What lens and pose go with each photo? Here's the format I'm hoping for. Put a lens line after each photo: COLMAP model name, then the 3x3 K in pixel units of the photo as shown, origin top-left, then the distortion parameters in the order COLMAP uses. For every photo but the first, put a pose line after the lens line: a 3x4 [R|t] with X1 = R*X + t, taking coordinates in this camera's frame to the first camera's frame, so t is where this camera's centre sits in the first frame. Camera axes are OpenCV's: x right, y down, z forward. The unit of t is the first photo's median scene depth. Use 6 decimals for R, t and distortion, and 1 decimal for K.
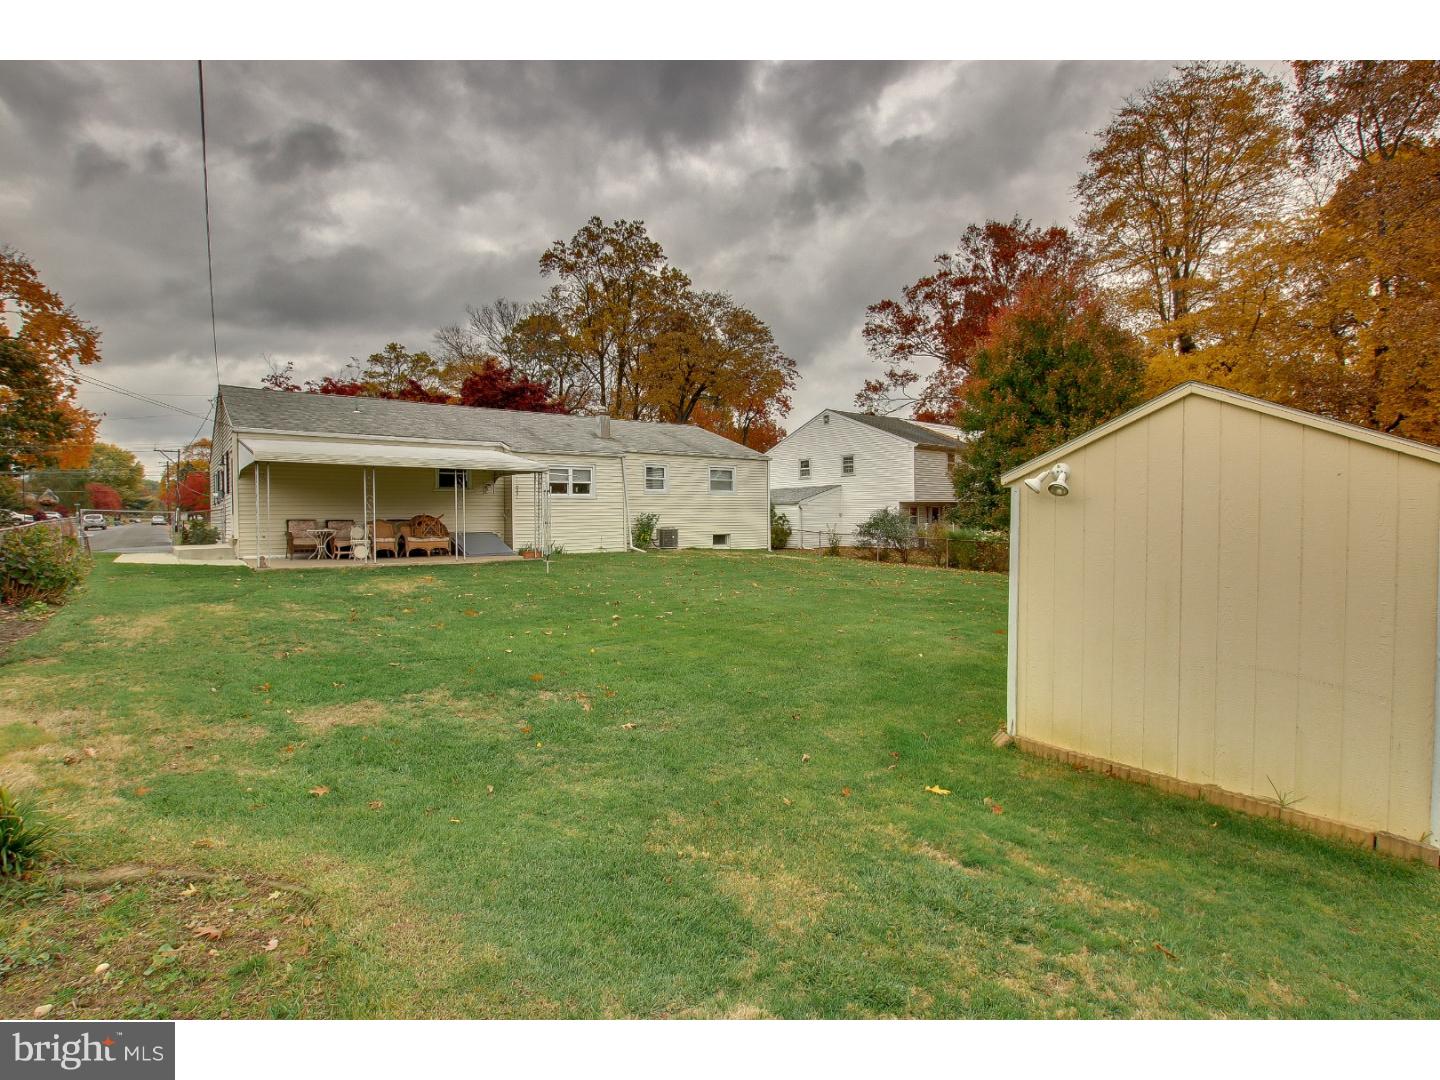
lens RADIAL K [[686.6, 0, 726.5], [0, 686.6, 510.1], [0, 0, 1]] dist [-0.024360, 0.001912]
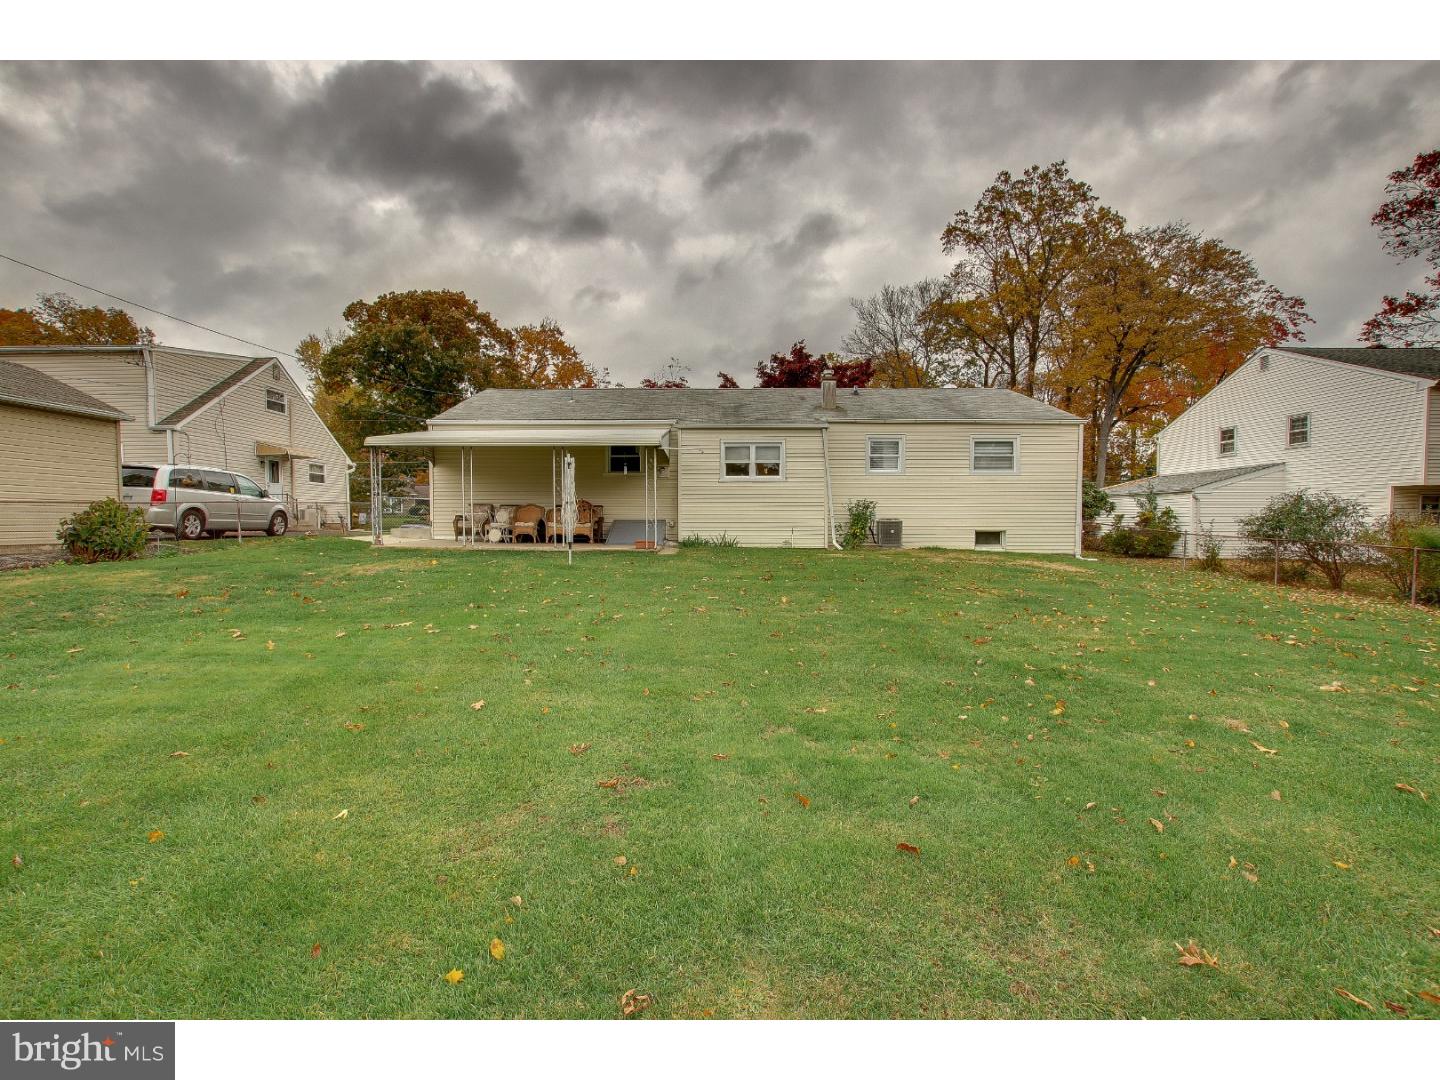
lens RADIAL K [[677.4, 0, 720.0], [0, 677.4, 540.0], [0, 0, 1]] dist [-0.021981, 0.001545]
pose [[0.781471, 0.028306, -0.623299, 0.090539], [-0.003738, 0.999165, 0.040689, 0.007270], [0.623930, -0.029467, 0.780924, 0.118121]]
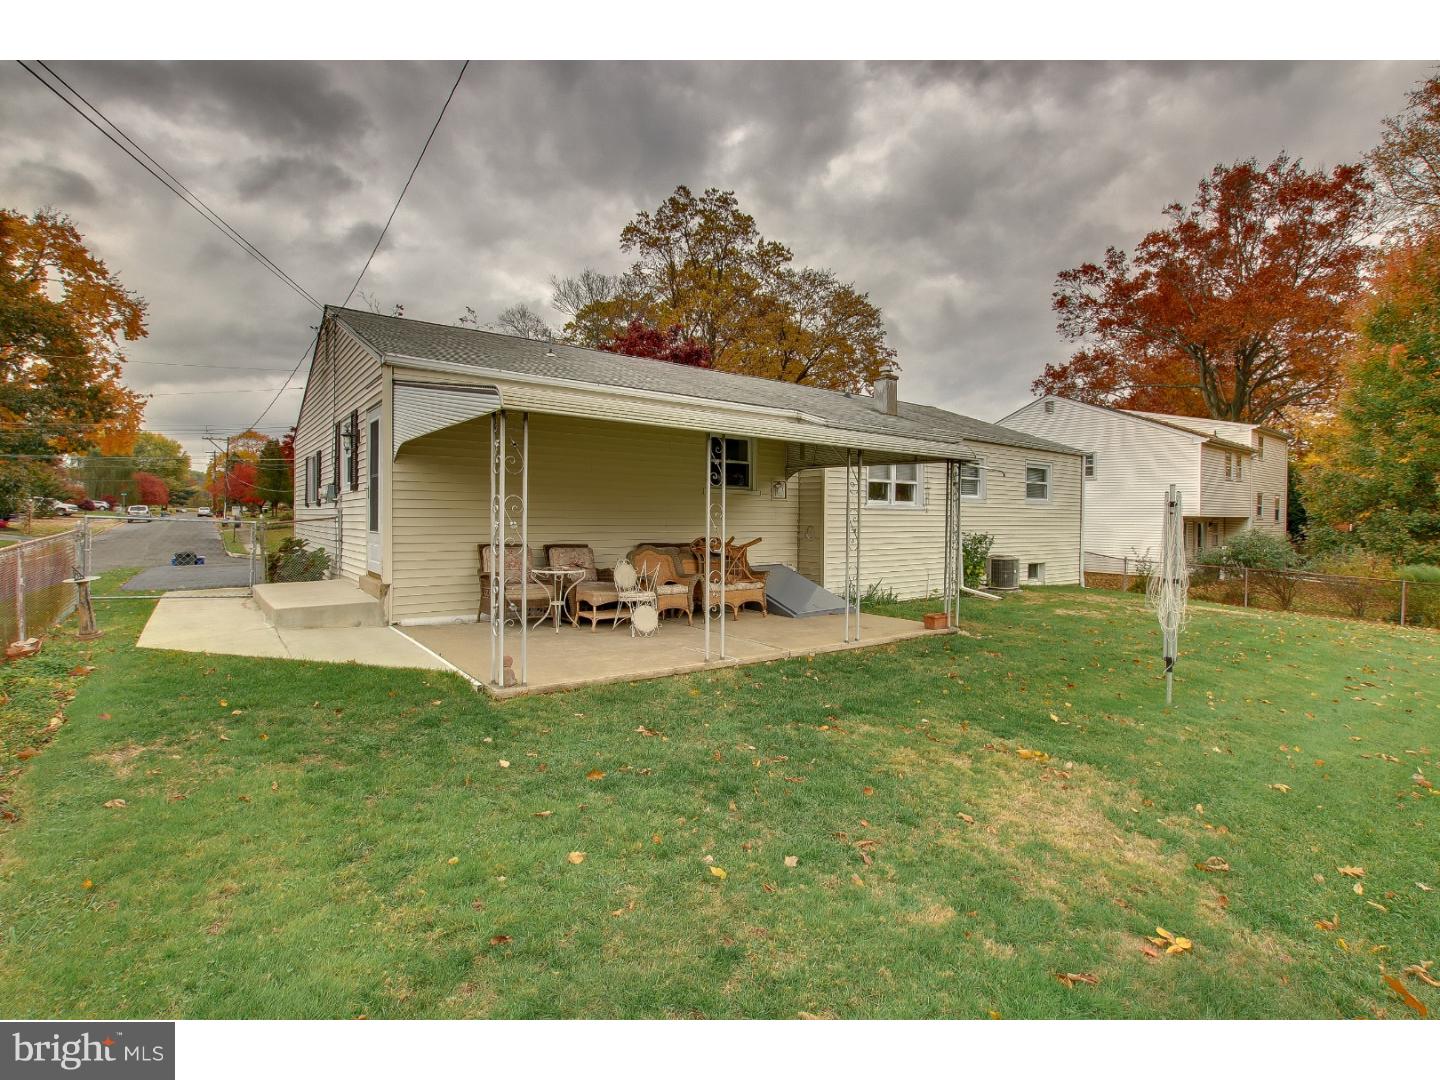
lens RADIAL K [[683.3, 0, 720.4], [0, 683.3, 518.8], [0, 0, 1]] dist [-0.025524, 0.000523]
pose [[0.998831, 0.021643, -0.043214, -0.121271], [-0.021168, 0.999711, 0.011410, -0.003993], [0.043448, -0.010482, 0.999001, 0.136220]]
